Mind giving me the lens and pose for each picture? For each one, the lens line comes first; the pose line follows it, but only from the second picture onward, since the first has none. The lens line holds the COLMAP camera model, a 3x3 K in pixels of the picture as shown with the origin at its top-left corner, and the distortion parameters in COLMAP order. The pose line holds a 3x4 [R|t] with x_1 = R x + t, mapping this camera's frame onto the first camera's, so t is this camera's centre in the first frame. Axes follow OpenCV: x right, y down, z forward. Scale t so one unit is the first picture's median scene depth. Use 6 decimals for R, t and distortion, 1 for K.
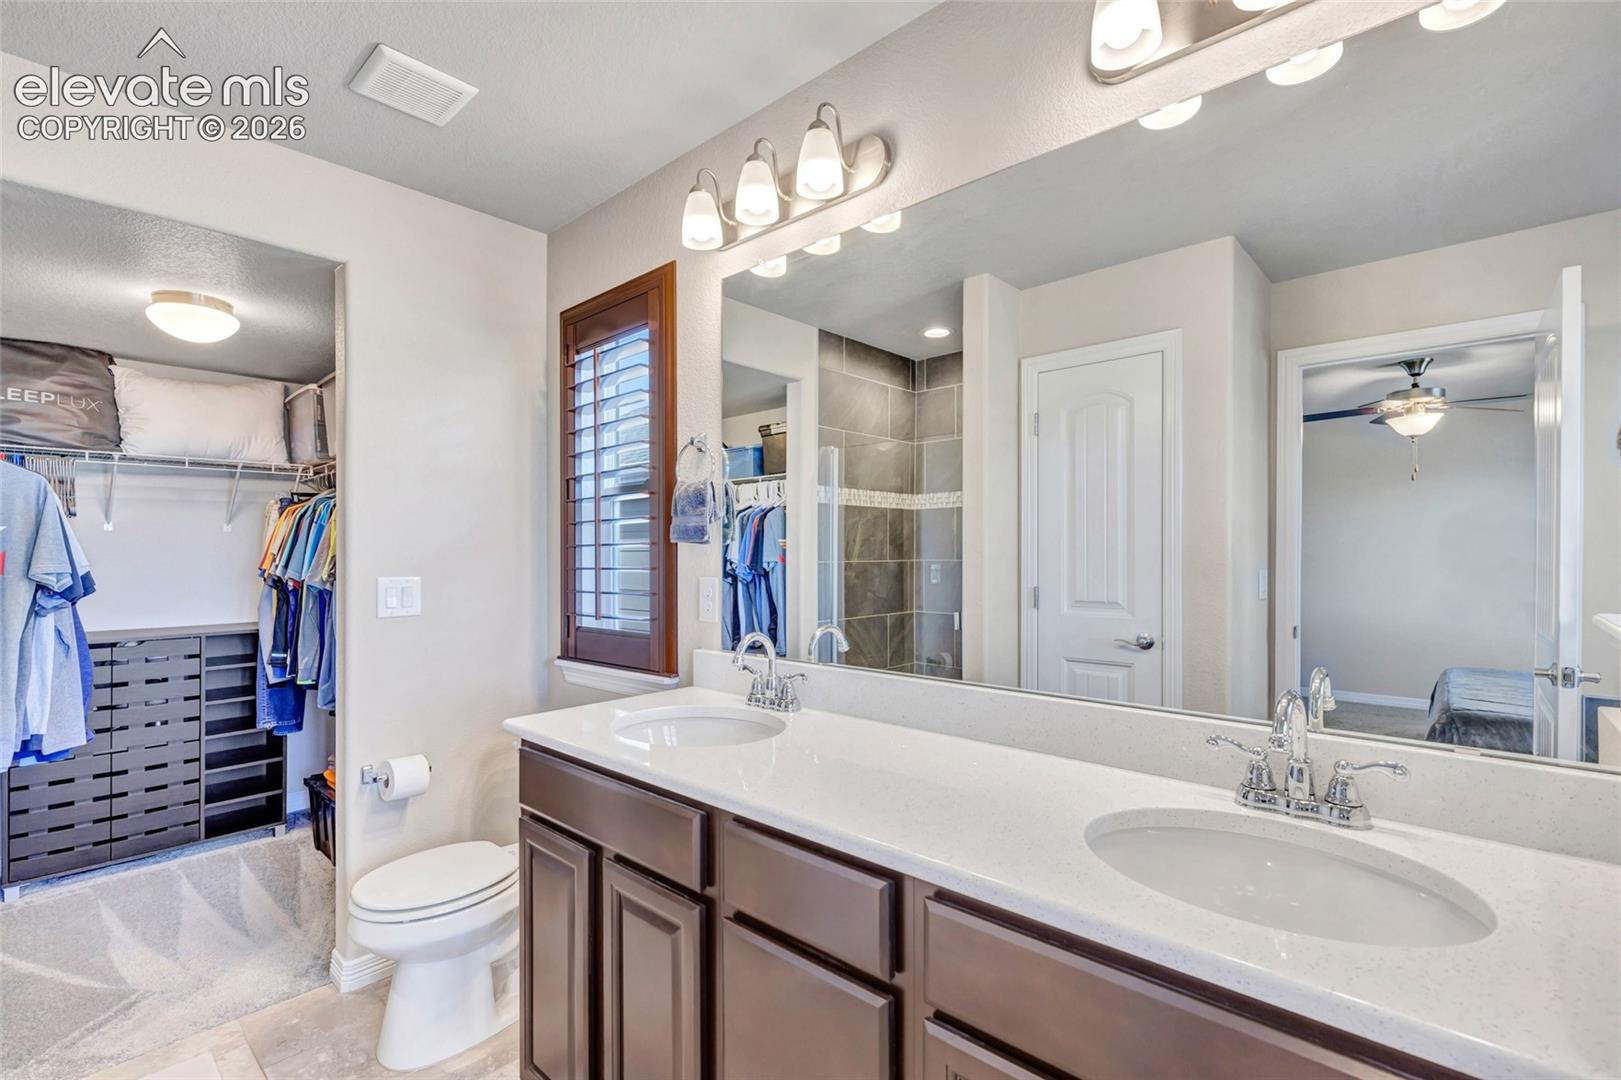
lens RADIAL K [[736.4, 0, 815.2], [0, 736.4, 550.8], [0, 0, 1]] dist [0.003466, 0.000372]
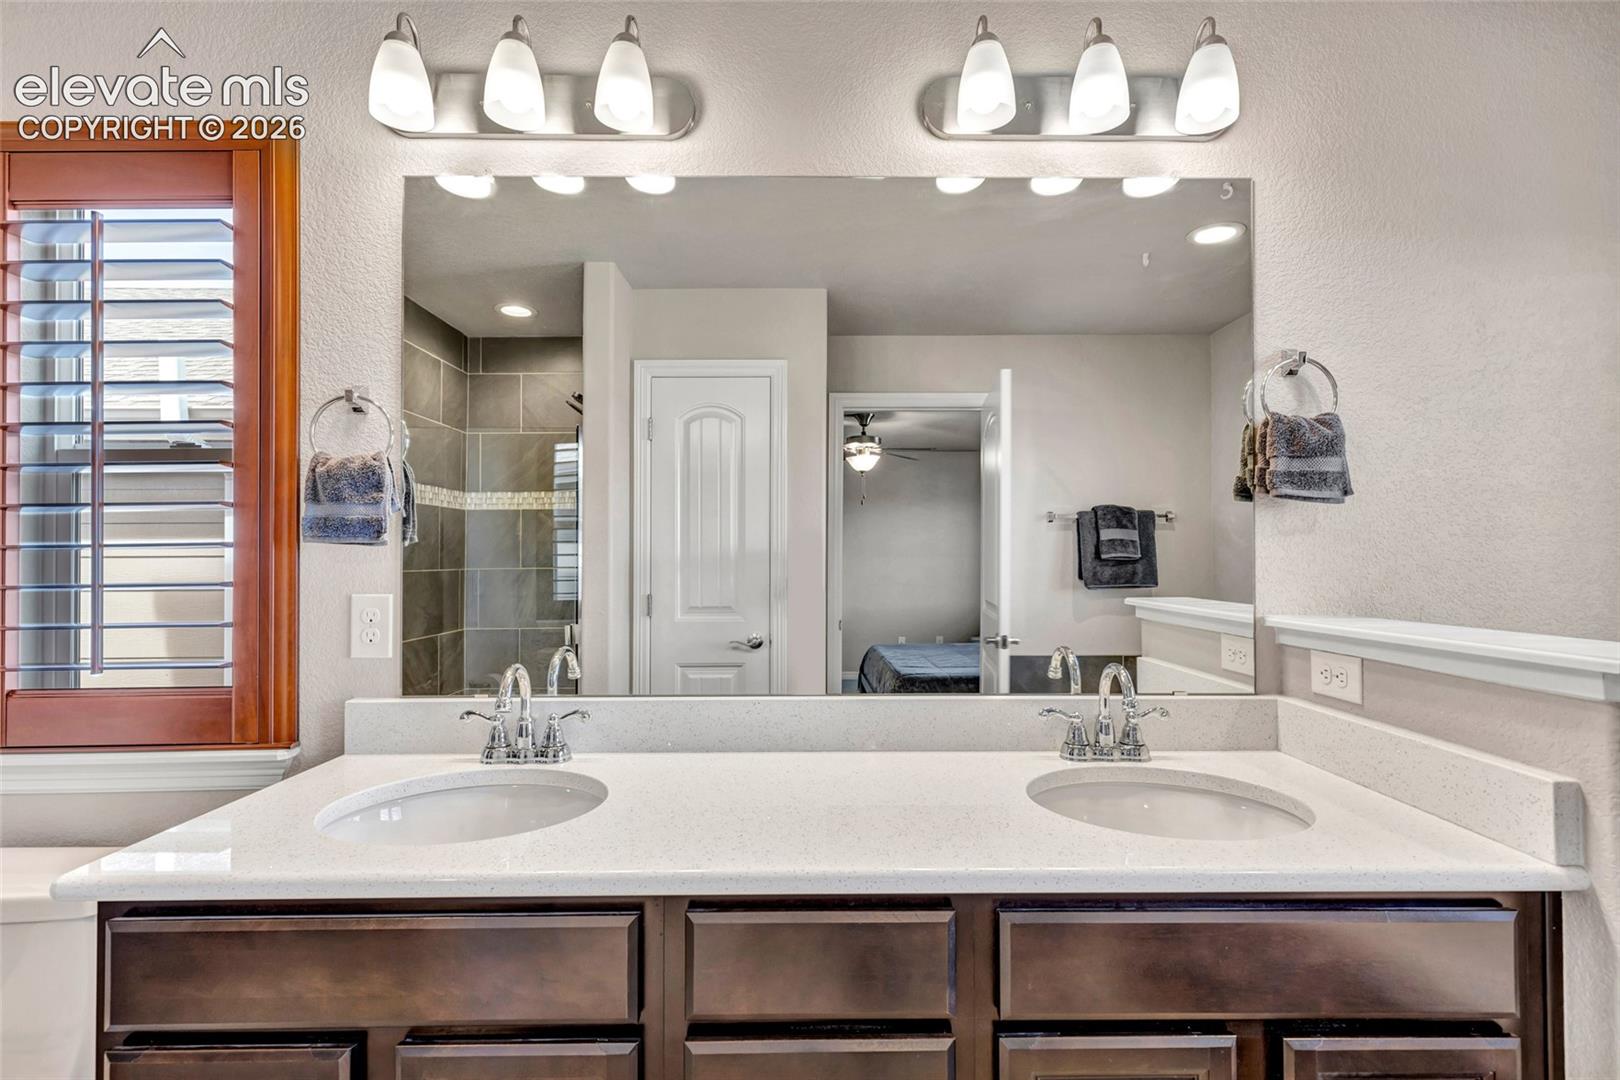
lens RADIAL K [[735.9, 0, 814.7], [0, 735.9, 550.8], [0, 0, 1]] dist [0.003466, 0.000372]
pose [[0.734275, 0.007821, 0.678807, -0.394813], [0.000305, 0.999930, -0.011850, 0.004700], [-0.678852, 0.008908, 0.734221, 0.258402]]
